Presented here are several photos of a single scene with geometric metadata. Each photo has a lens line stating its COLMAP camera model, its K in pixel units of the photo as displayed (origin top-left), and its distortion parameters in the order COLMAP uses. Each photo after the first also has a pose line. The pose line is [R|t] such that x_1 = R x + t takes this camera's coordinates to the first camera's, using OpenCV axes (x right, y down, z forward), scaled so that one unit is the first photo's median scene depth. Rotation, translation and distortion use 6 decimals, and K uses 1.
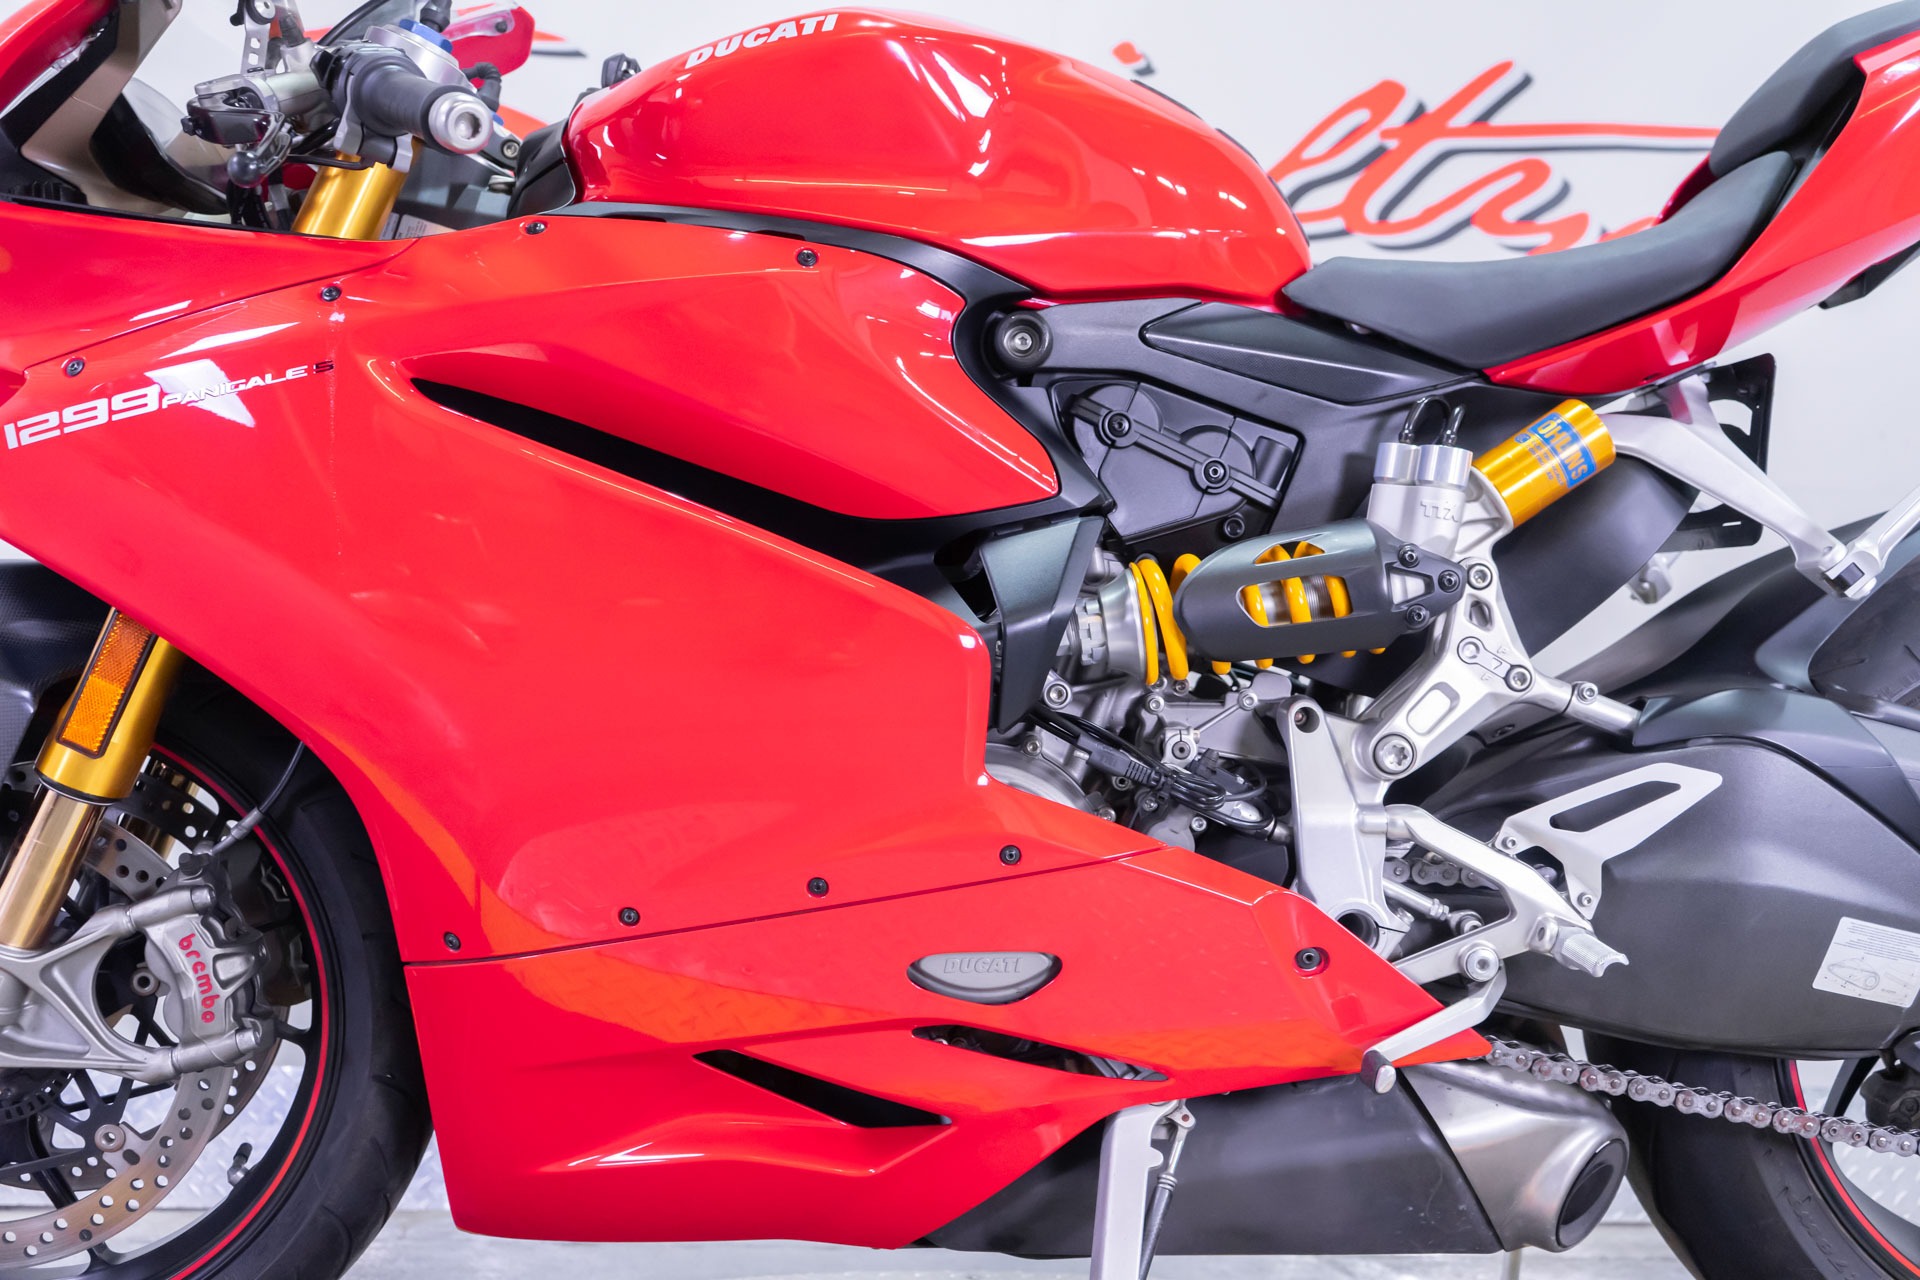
lens RADIAL K [[1739.3, 0, 937.8], [0, 1739.3, 621.1], [0, 0, 1]] dist [0.007475, 0.012878]
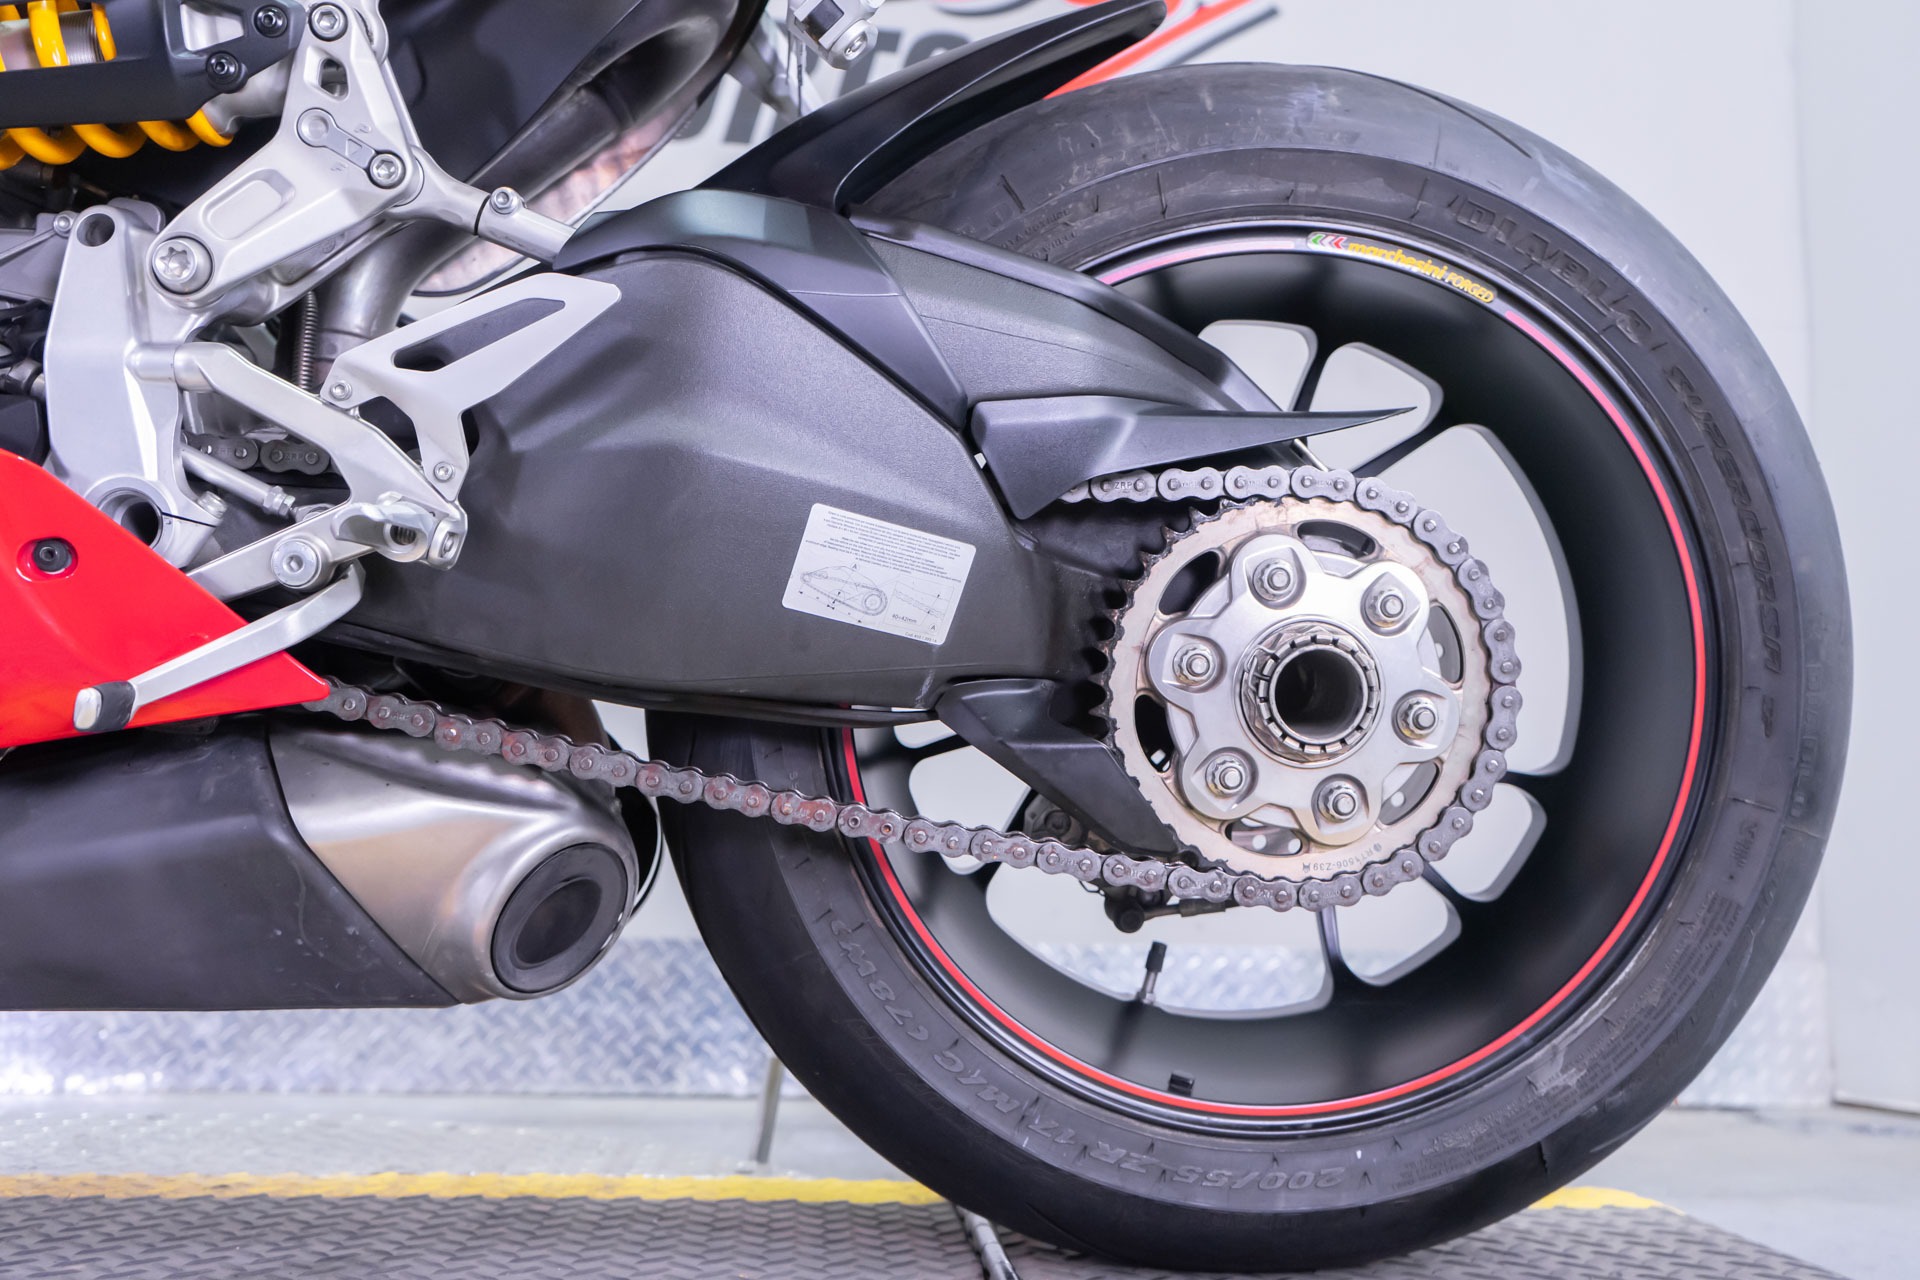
lens RADIAL K [[1656.7, 0, 945.7], [0, 1656.7, 641.6], [0, 0, 1]] dist [0.001303, 0.003474]
pose [[0.998794, 0.009904, 0.048088, 0.517373], [-0.010581, 0.999848, 0.013838, 0.207297], [-0.047943, -0.014330, 0.998747, 0.310329]]
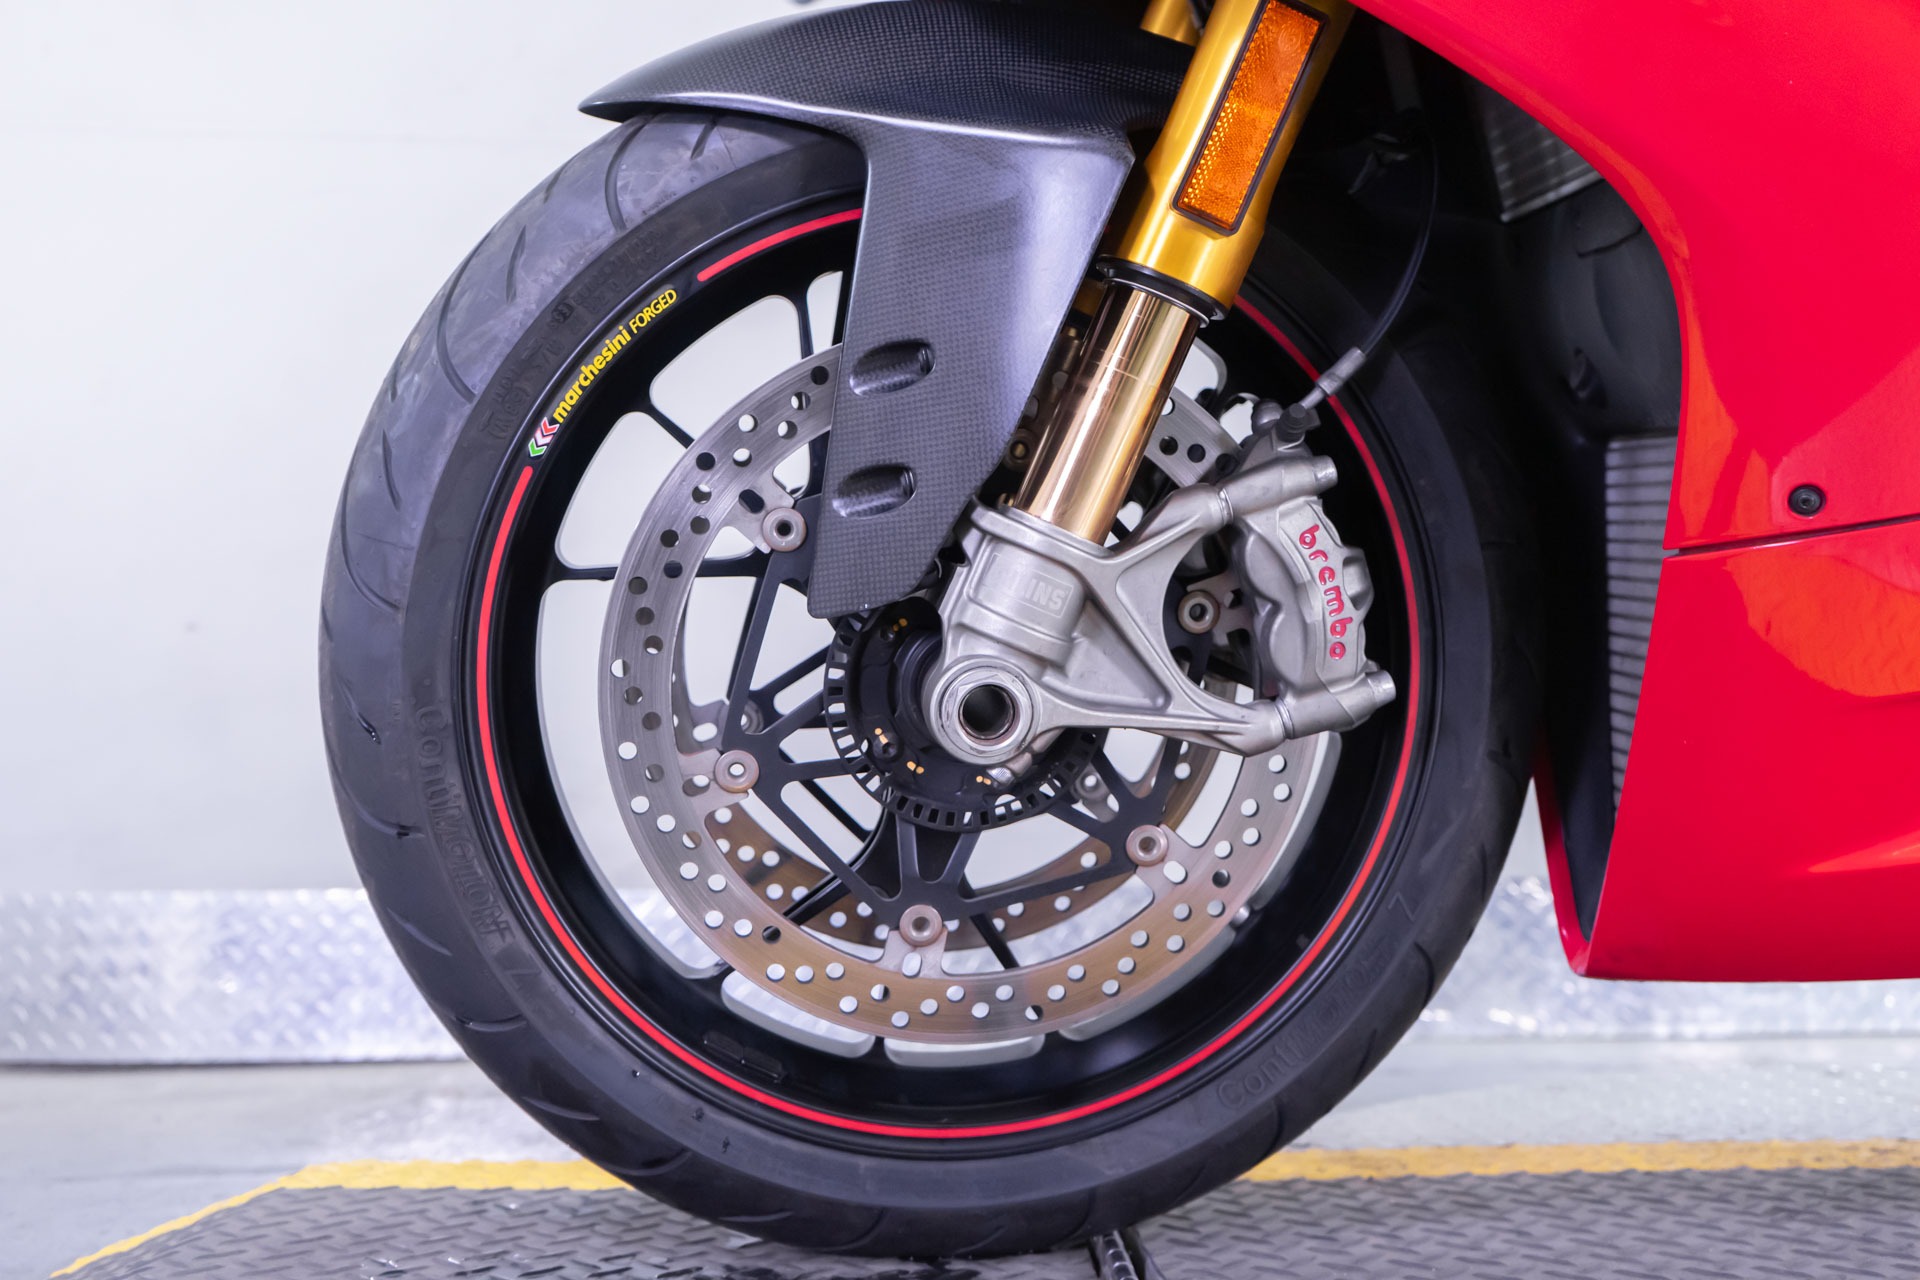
lens RADIAL K [[1751.0, 0, 970.8], [0, 1751.0, 629.6], [0, 0, 1]] dist [-0.038286, -0.037267]
pose [[0.998776, -0.025759, 0.042231, -0.601158], [0.023129, 0.997832, 0.061617, 0.179790], [-0.043726, -0.060565, 0.997206, 0.357052]]
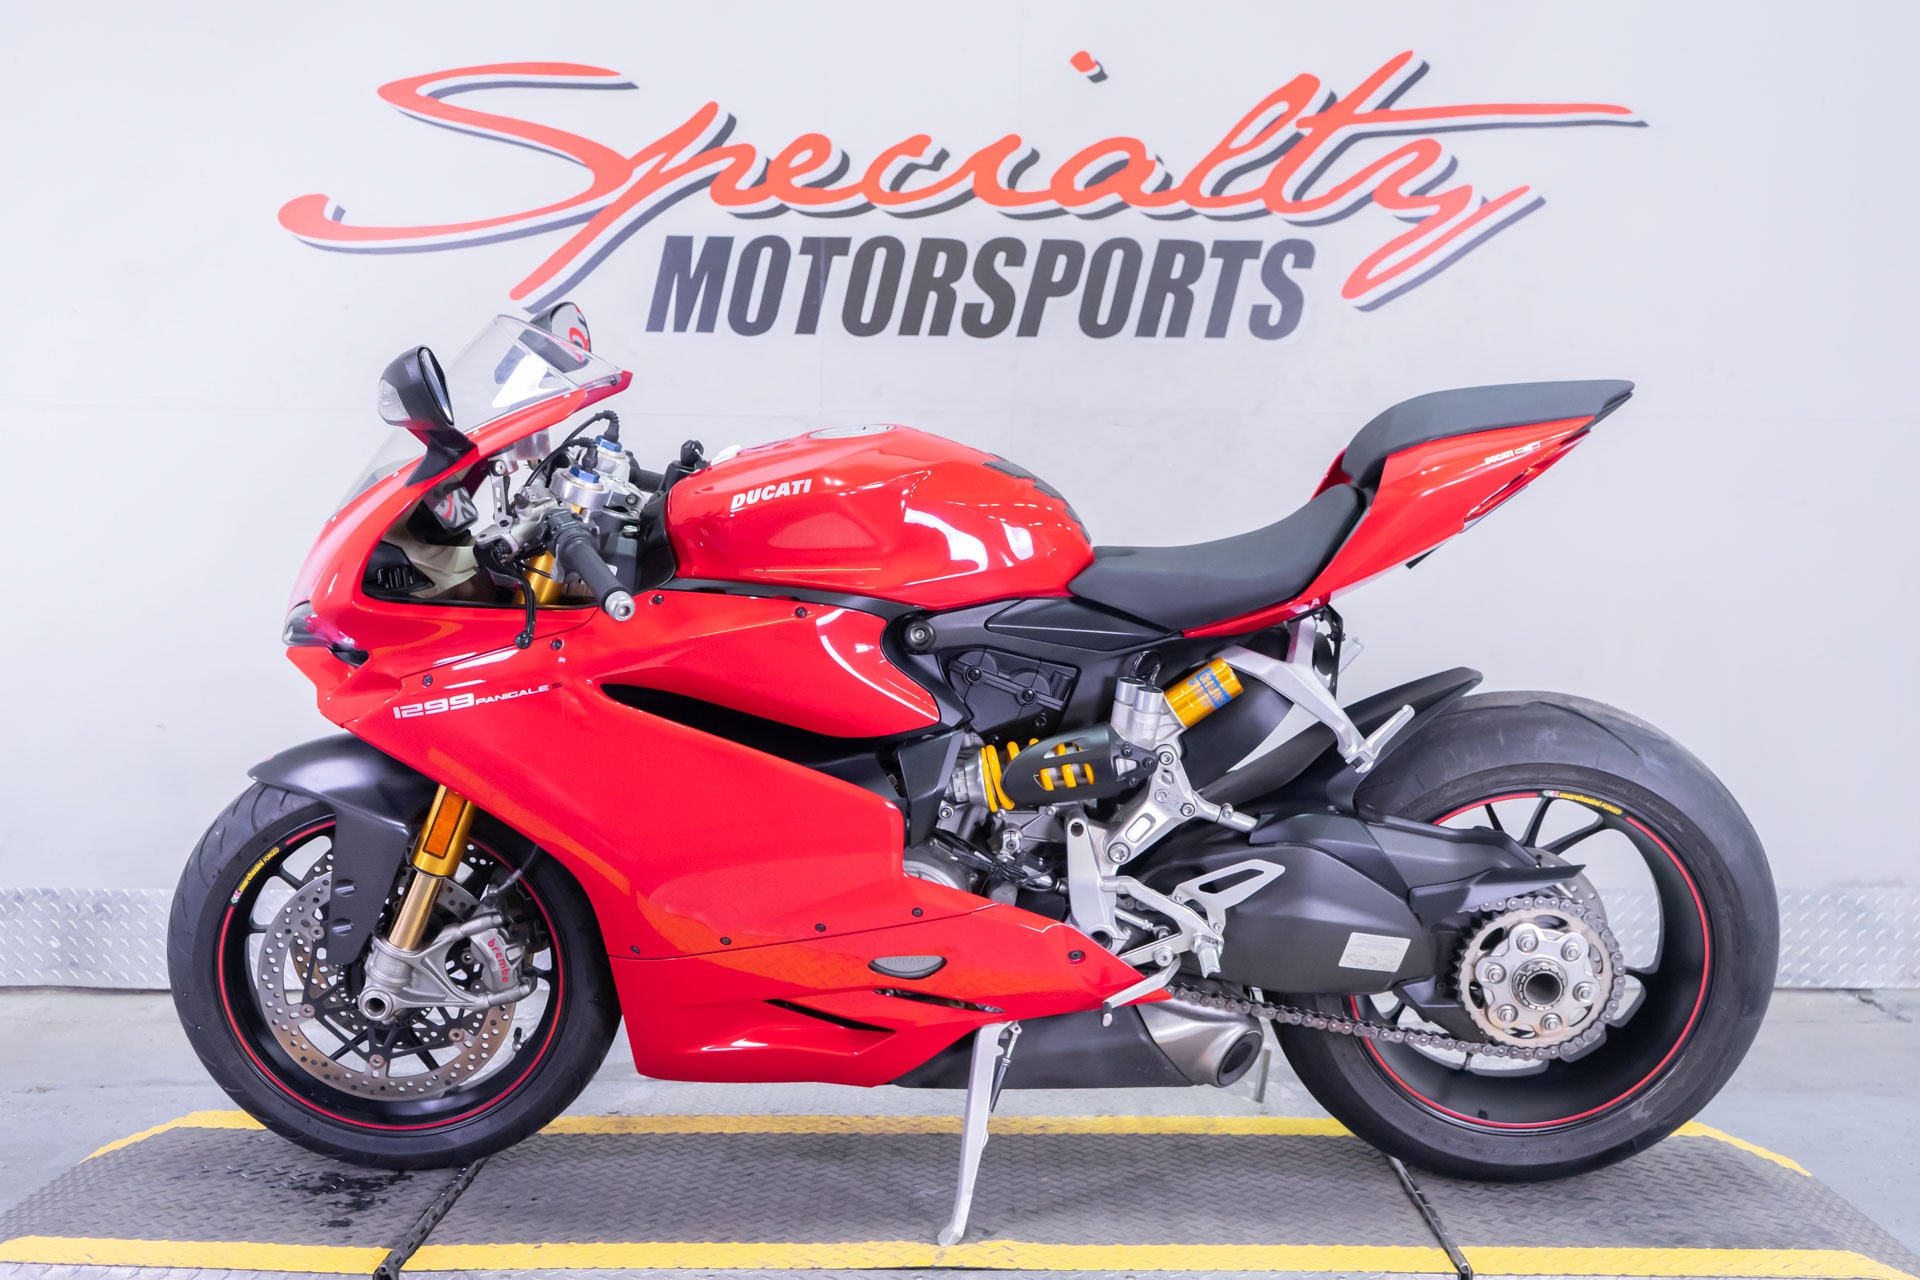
lens RADIAL K [[1942.9, 0, 932.7], [0, 1942.9, 612.9], [0, 0, 1]] dist [0.021866, 0.000000]
pose [[0.998676, -0.020328, -0.047255, 0.158639], [0.029519, 0.978776, 0.202794, -0.596292], [0.042129, -0.203920, 0.978081, -1.000441]]
